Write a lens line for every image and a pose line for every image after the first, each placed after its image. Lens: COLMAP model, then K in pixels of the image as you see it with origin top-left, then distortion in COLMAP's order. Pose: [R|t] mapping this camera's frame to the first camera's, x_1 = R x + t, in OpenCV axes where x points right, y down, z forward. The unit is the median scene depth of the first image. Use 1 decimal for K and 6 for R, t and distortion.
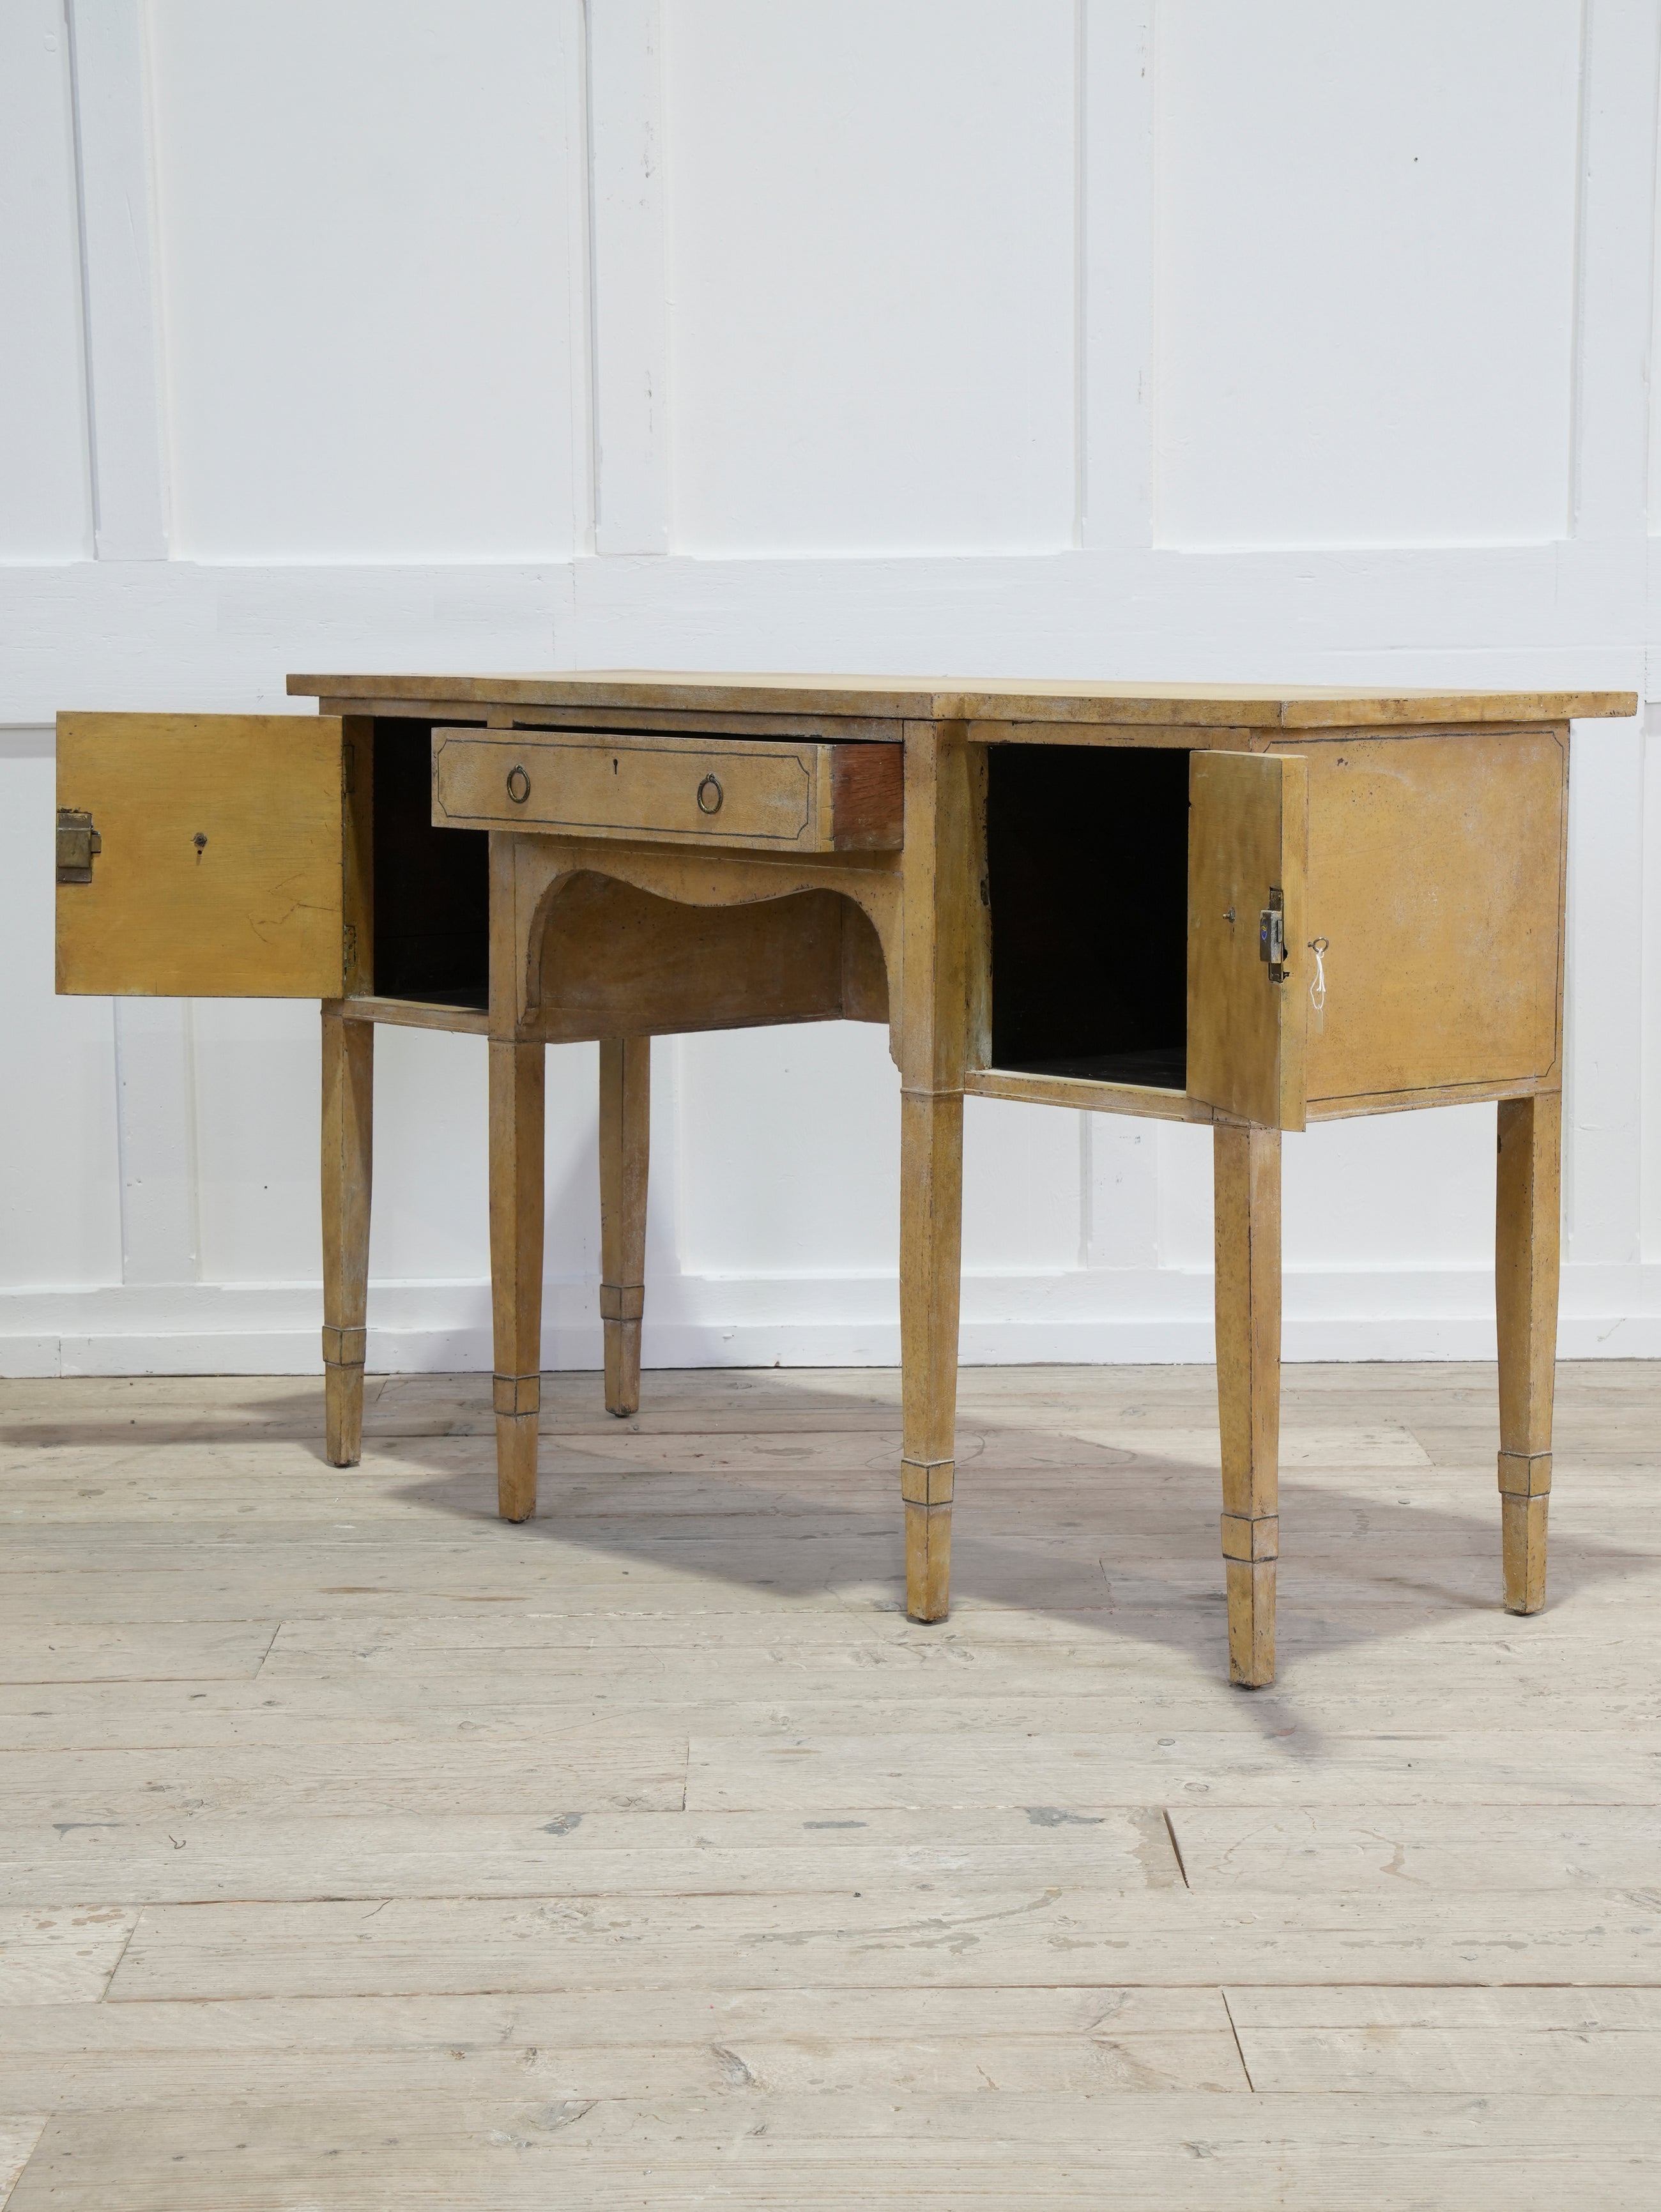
lens RADIAL K [[4506.7, 0, 816.7], [0, 4506.7, 1092.0], [0, 0, 1]] dist [0.265976, 0.000000]
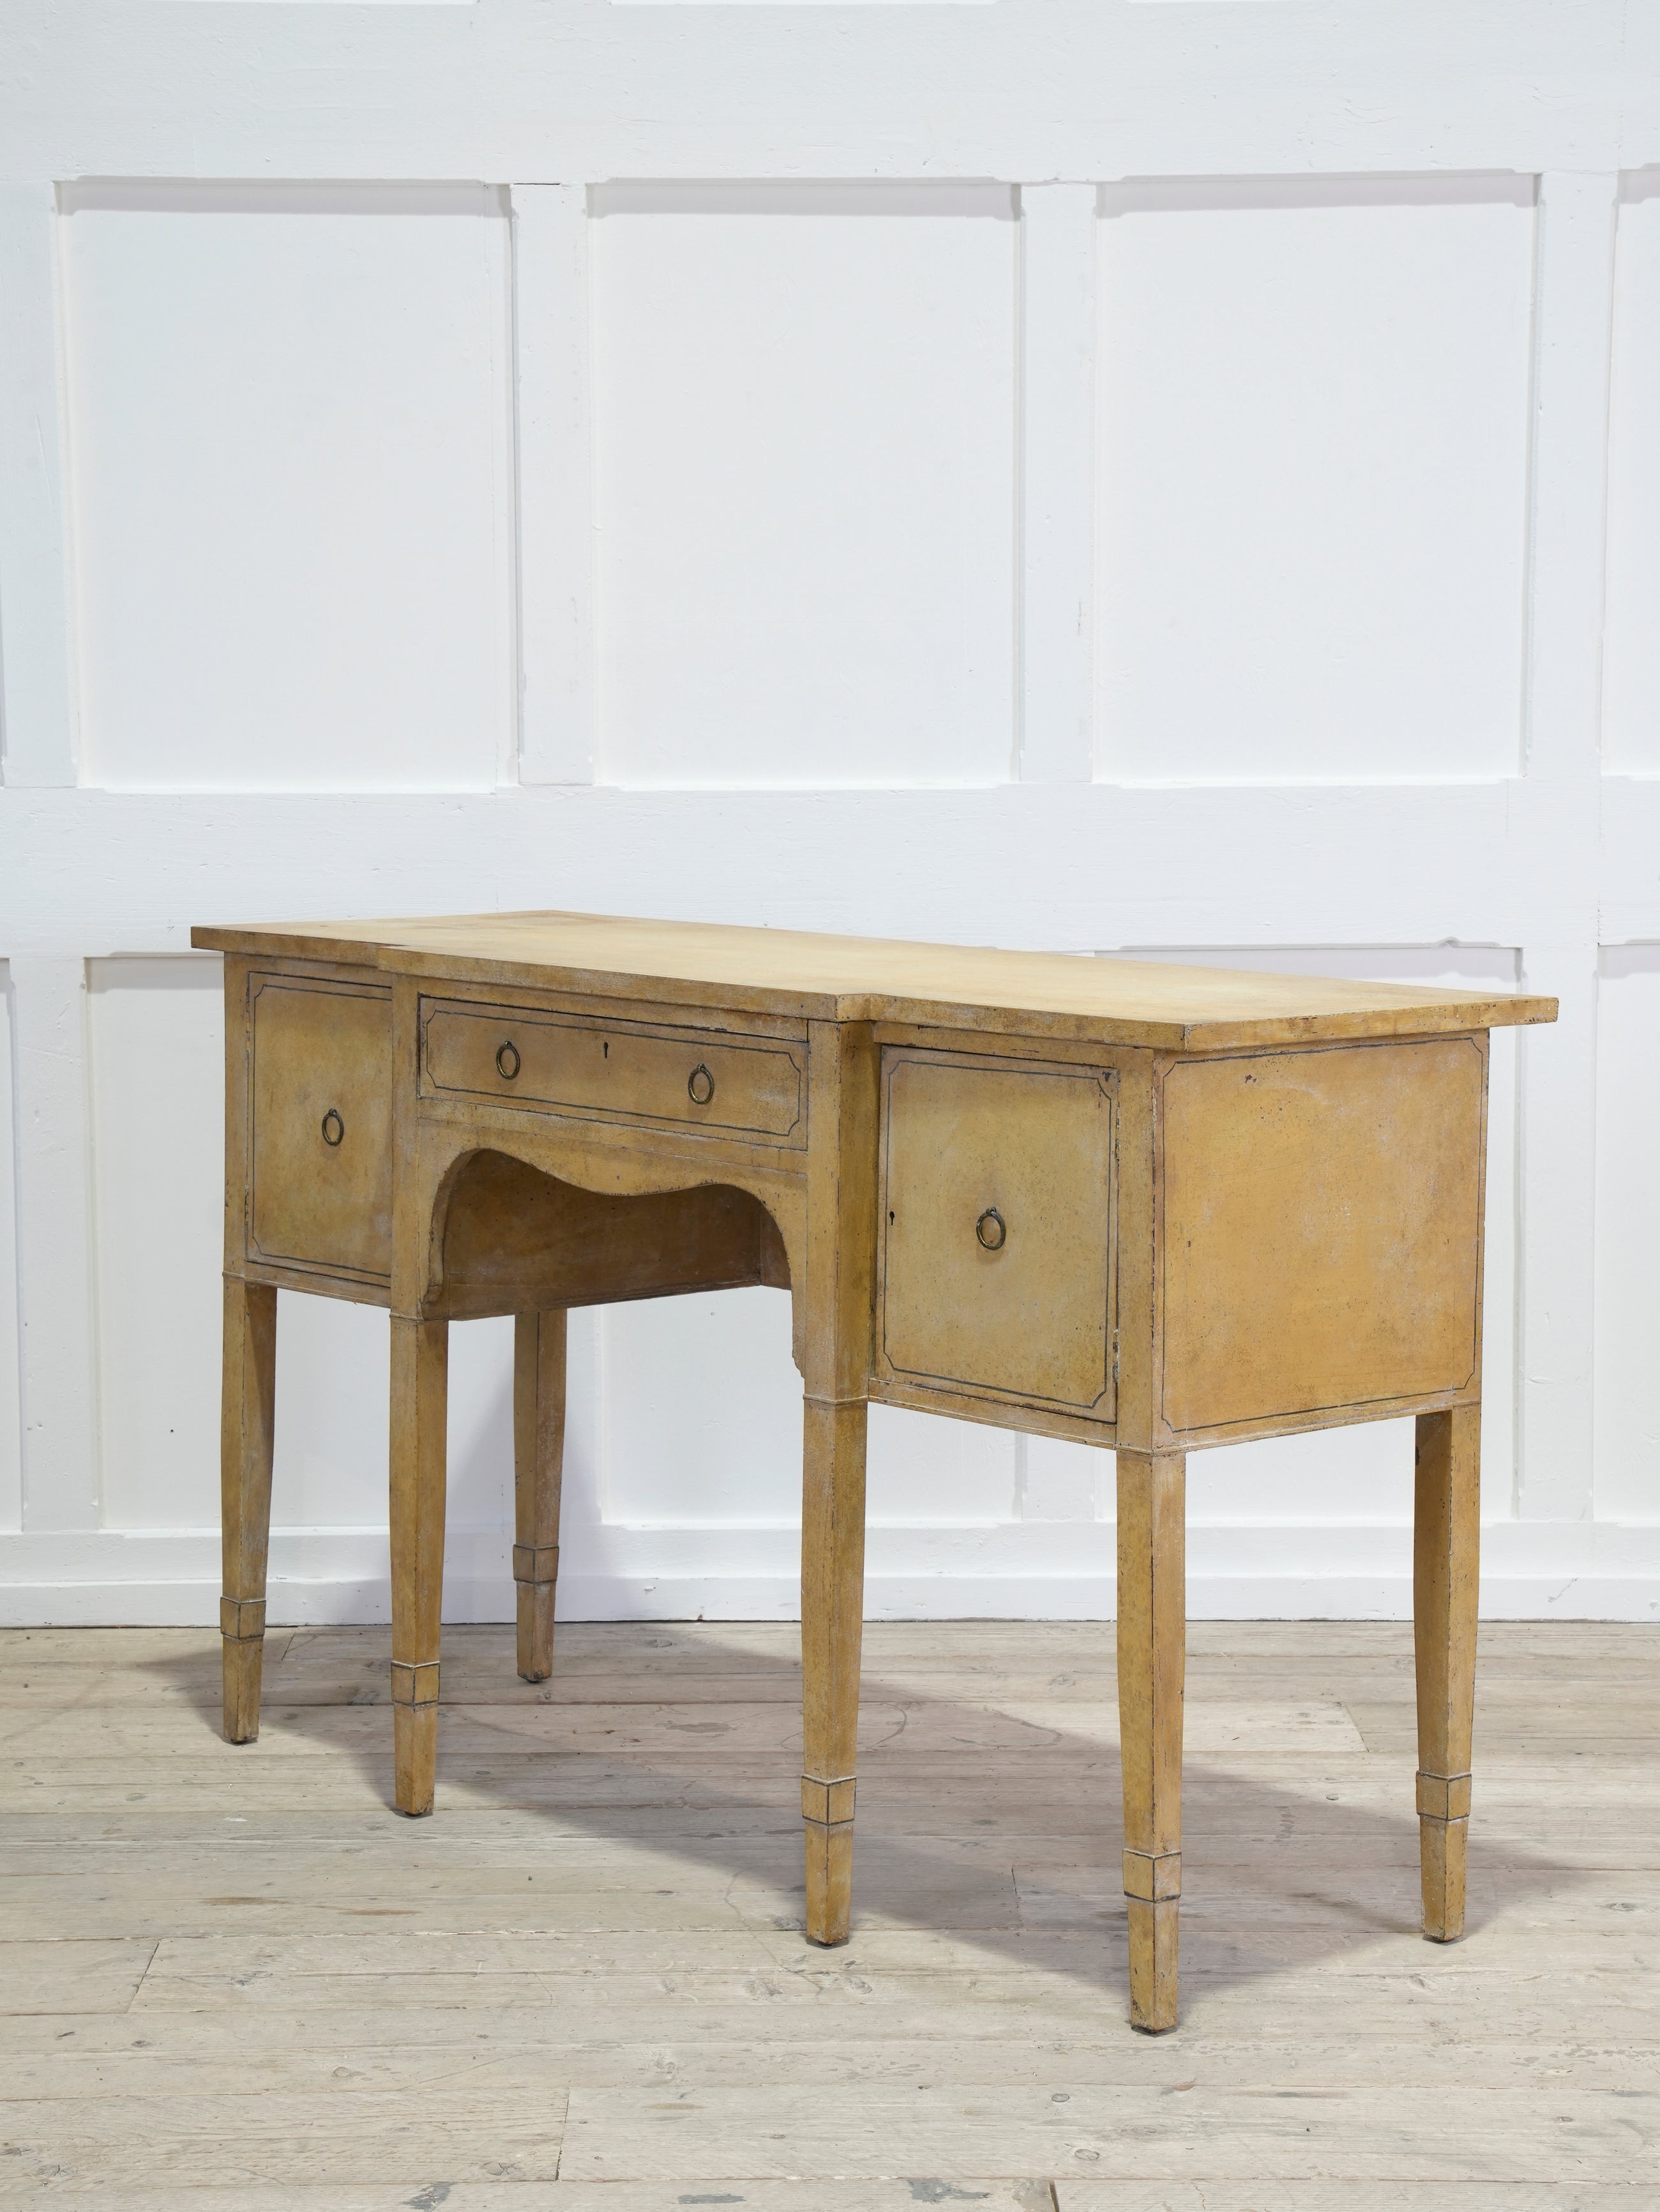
lens RADIAL K [[4764.6, 0, 825.9], [0, 4764.6, 1108.8], [0, 0, 1]] dist [0.315147, 0.000000]
pose [[0.999968, 0.007989, -0.000393, 0.023301], [-0.007991, 0.999952, -0.005643, -0.056636], [0.000348, 0.005646, 0.999984, -0.031661]]
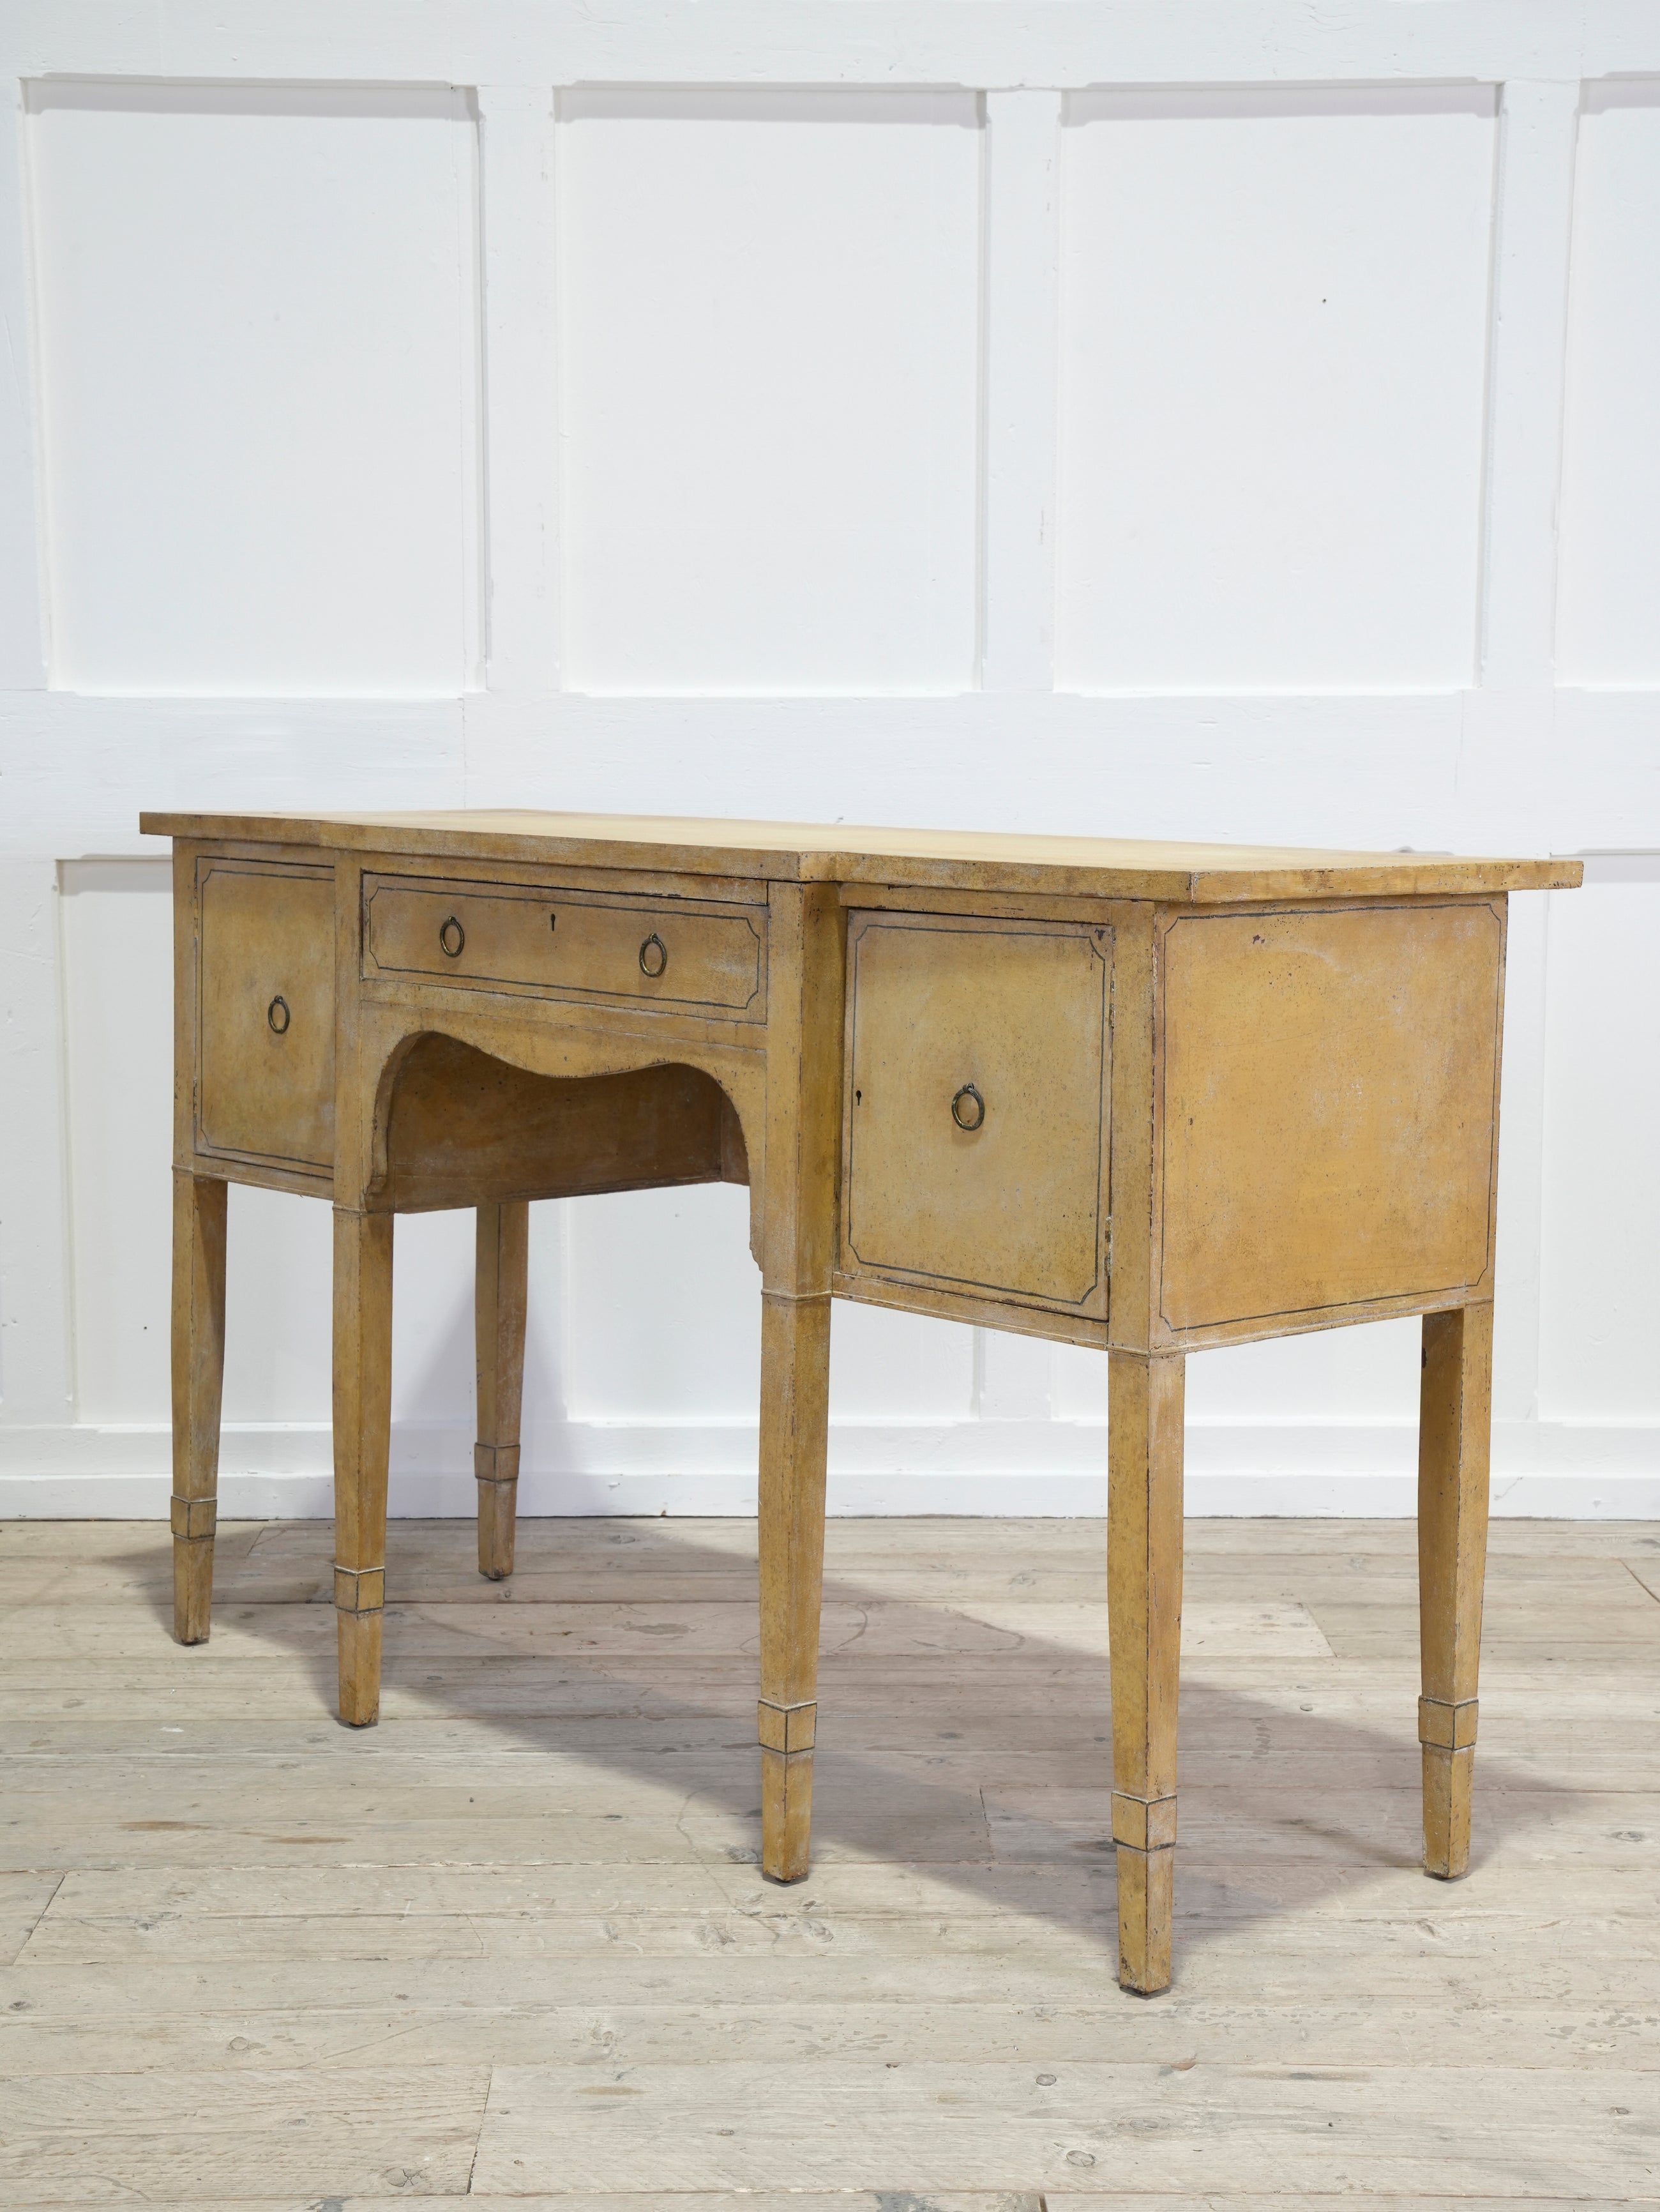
lens RADIAL K [[3579.0, 0, 811.7], [0, 3579.0, 1113.1], [0, 0, 1]] dist [0.190674, 0.000000]
pose [[0.999916, 0.012092, 0.004742, 0.024727], [-0.012091, 0.999927, -0.000242, -0.035806], [-0.004744, 0.000184, 0.999989, 0.285113]]
